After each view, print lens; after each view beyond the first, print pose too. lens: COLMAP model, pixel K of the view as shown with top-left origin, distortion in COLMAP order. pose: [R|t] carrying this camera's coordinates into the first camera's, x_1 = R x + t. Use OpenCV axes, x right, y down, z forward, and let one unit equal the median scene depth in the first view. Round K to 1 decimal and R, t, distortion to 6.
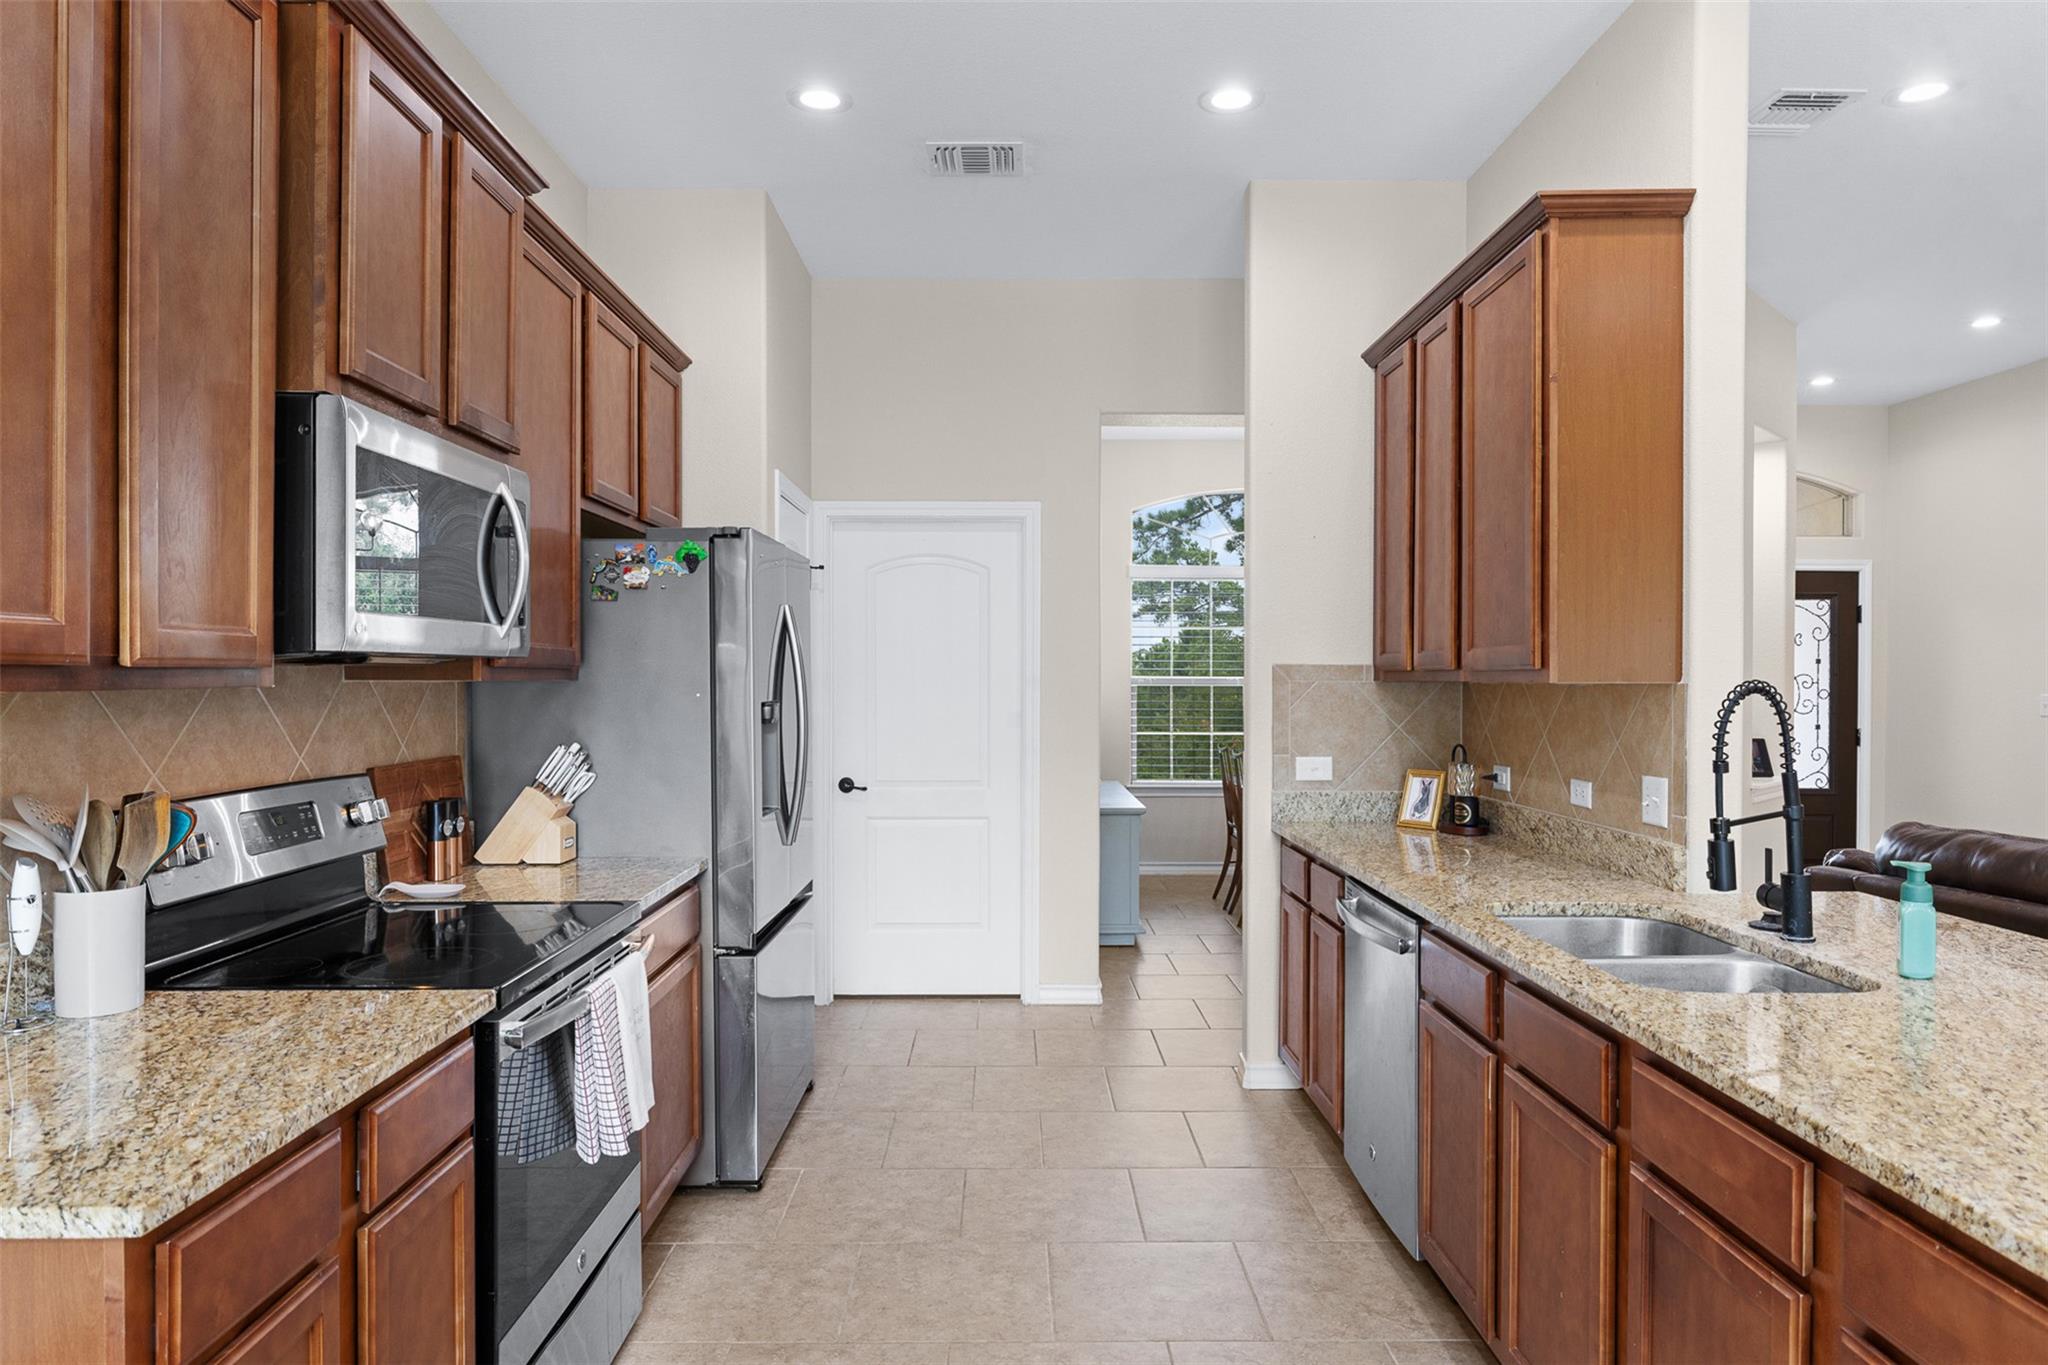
lens RADIAL K [[1254.0, 0, 1023.8], [0, 1254.0, 707.1], [0, 0, 1]] dist [-0.000206, 0.000672]
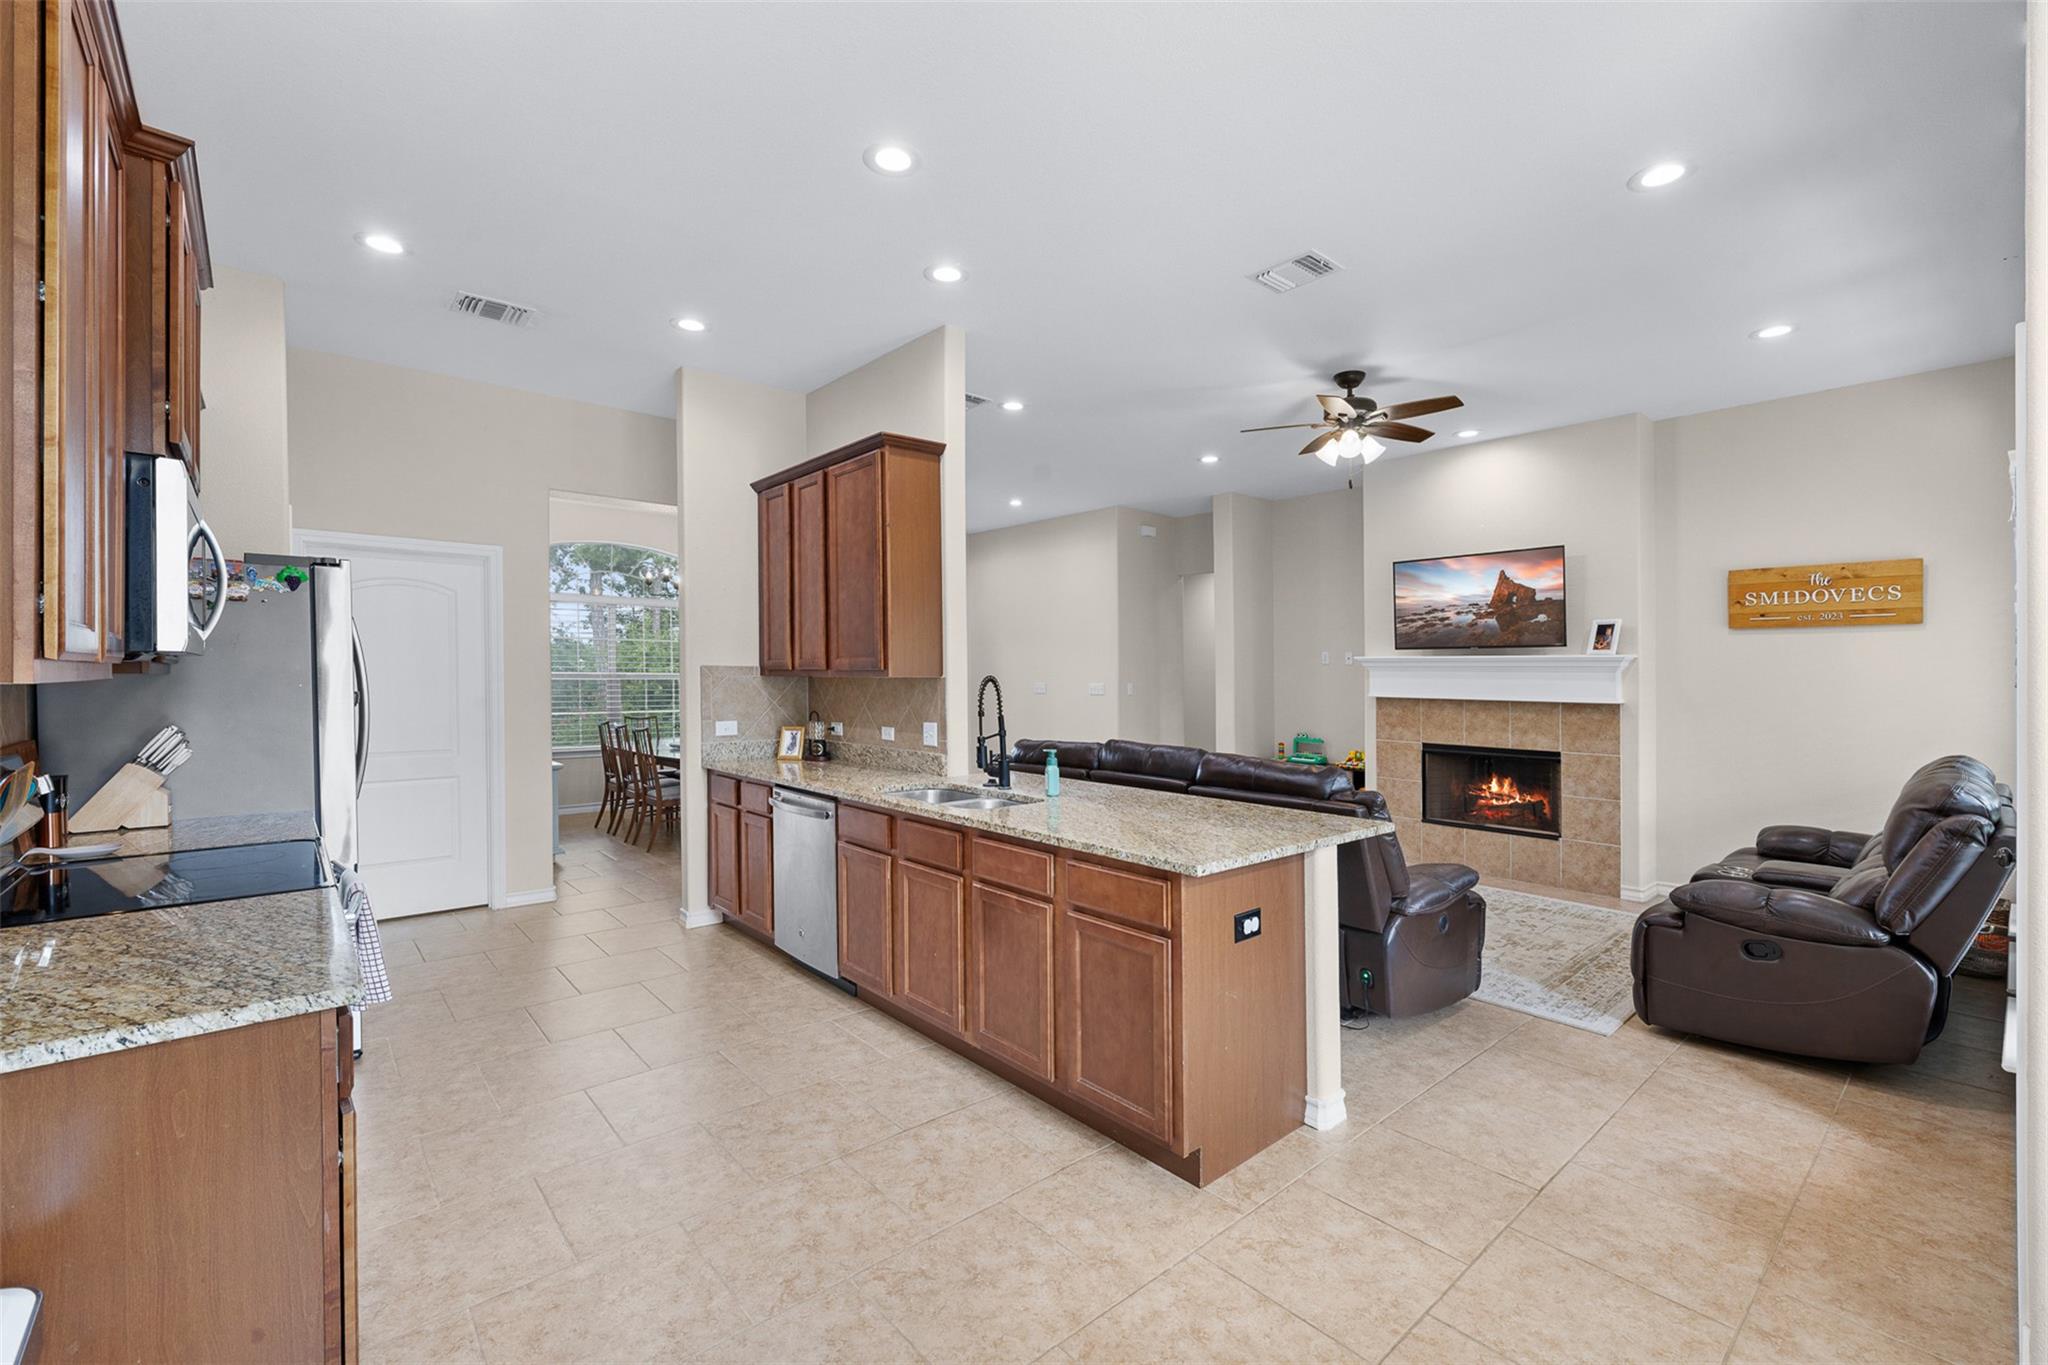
lens RADIAL K [[874.3, 0, 1019.1], [0, 874.3, 669.2], [0, 0, 1]] dist [0.002689, 0.000595]
pose [[0.763158, 0.007152, 0.646172, -0.289224], [0.011118, 0.999645, -0.024194, 0.004106], [-0.646116, 0.025648, 0.762808, -0.177557]]
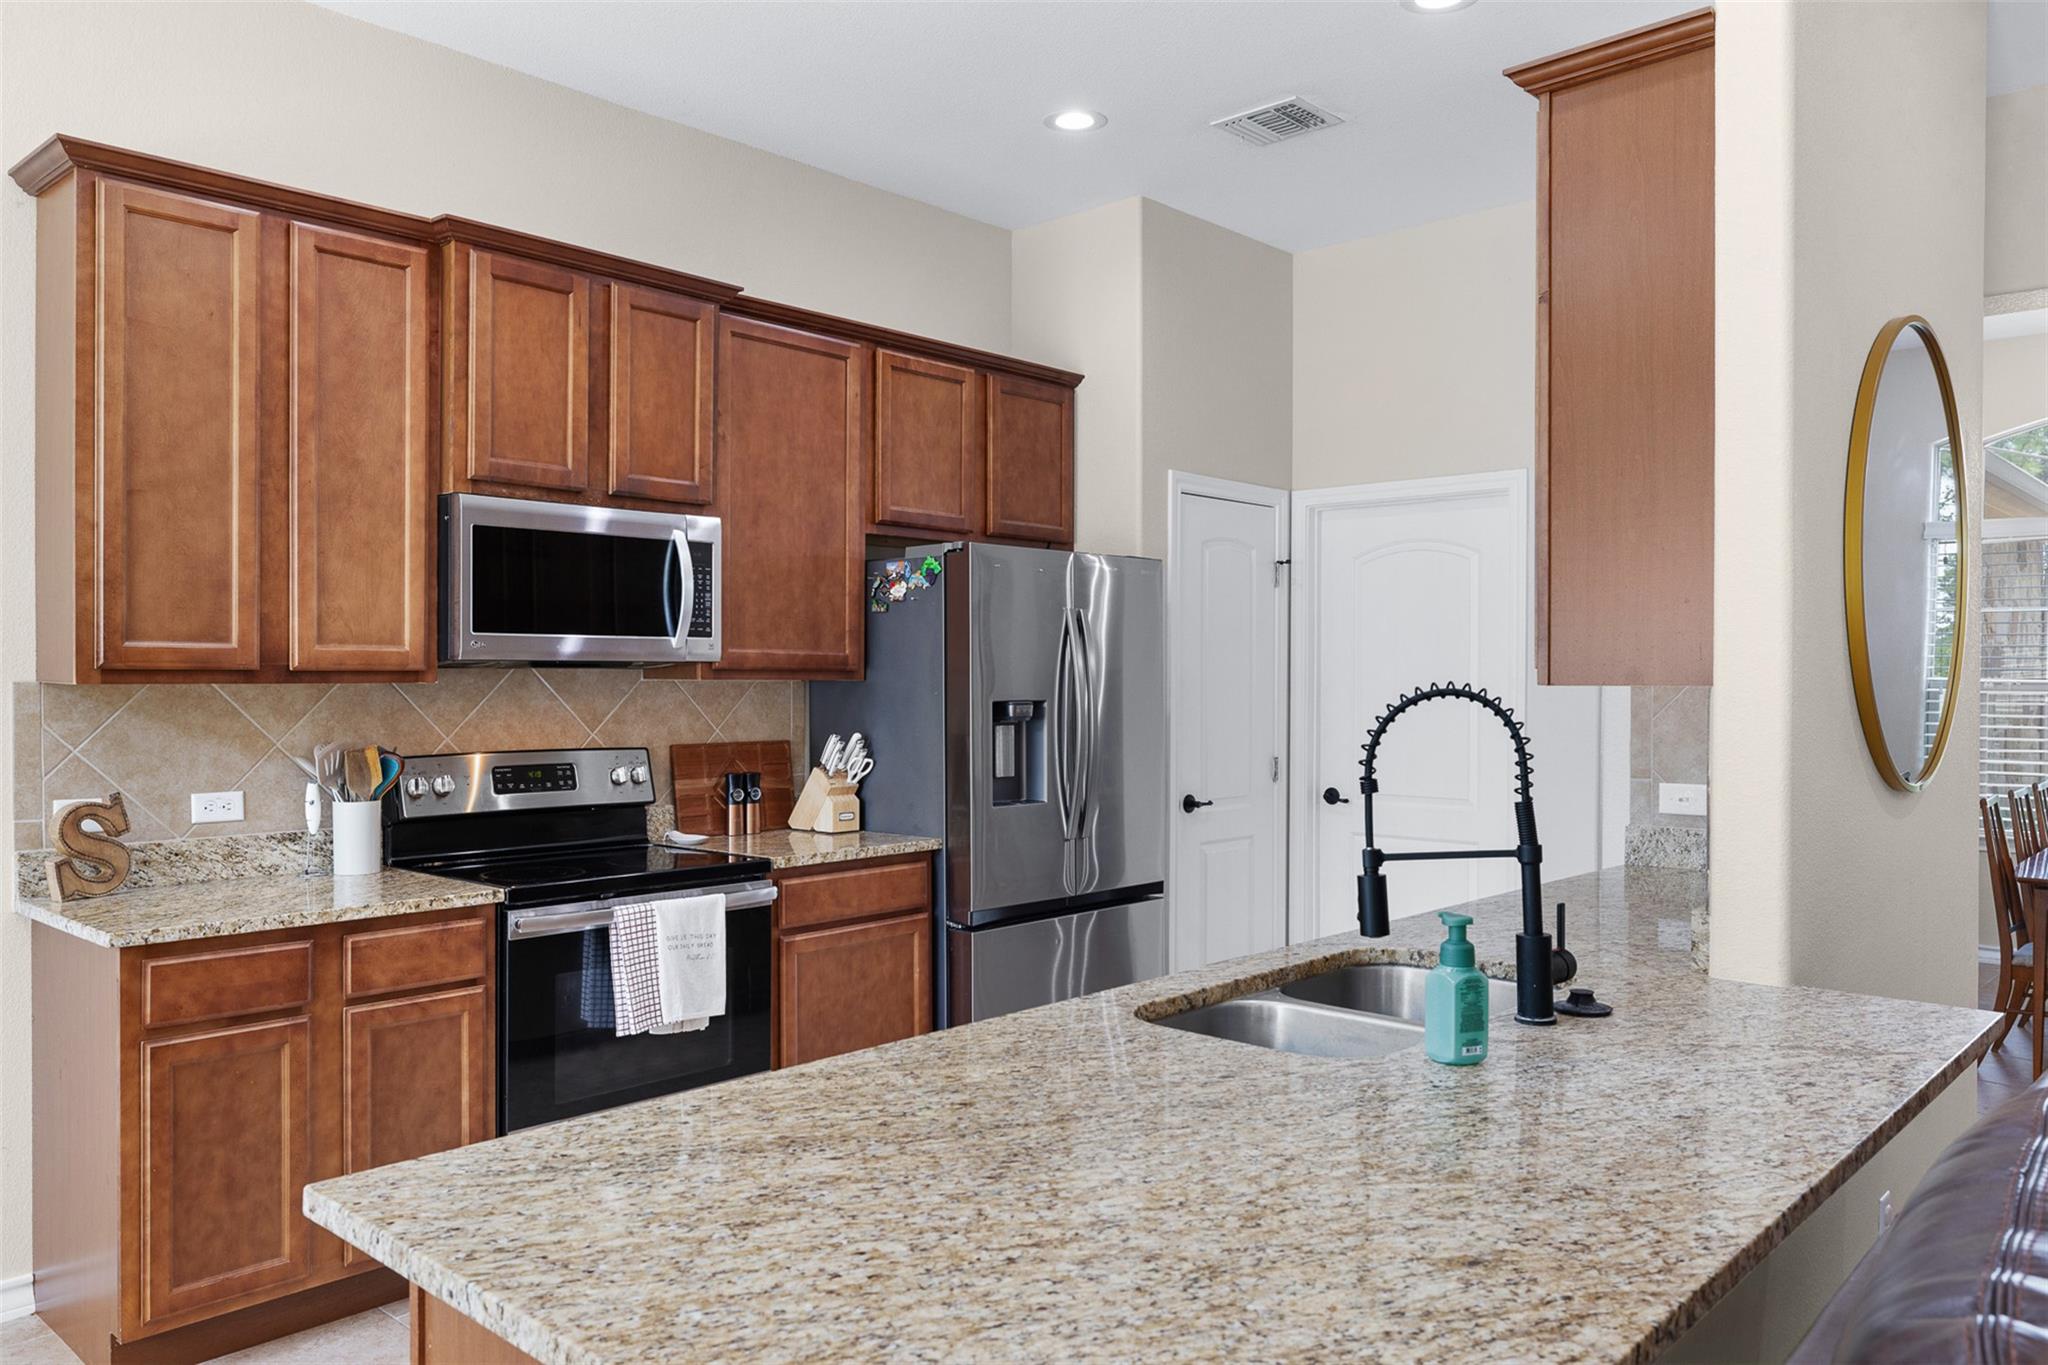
lens RADIAL K [[1473.1, 0, 1026.0], [0, 1473.1, 716.9], [0, 0, 1]] dist [-0.000002, -0.000687]
pose [[0.730370, 0.019036, -0.682786, 0.727681], [-0.018192, 0.999799, 0.008415, -0.001246], [0.682809, 0.006275, 0.730570, 0.094124]]
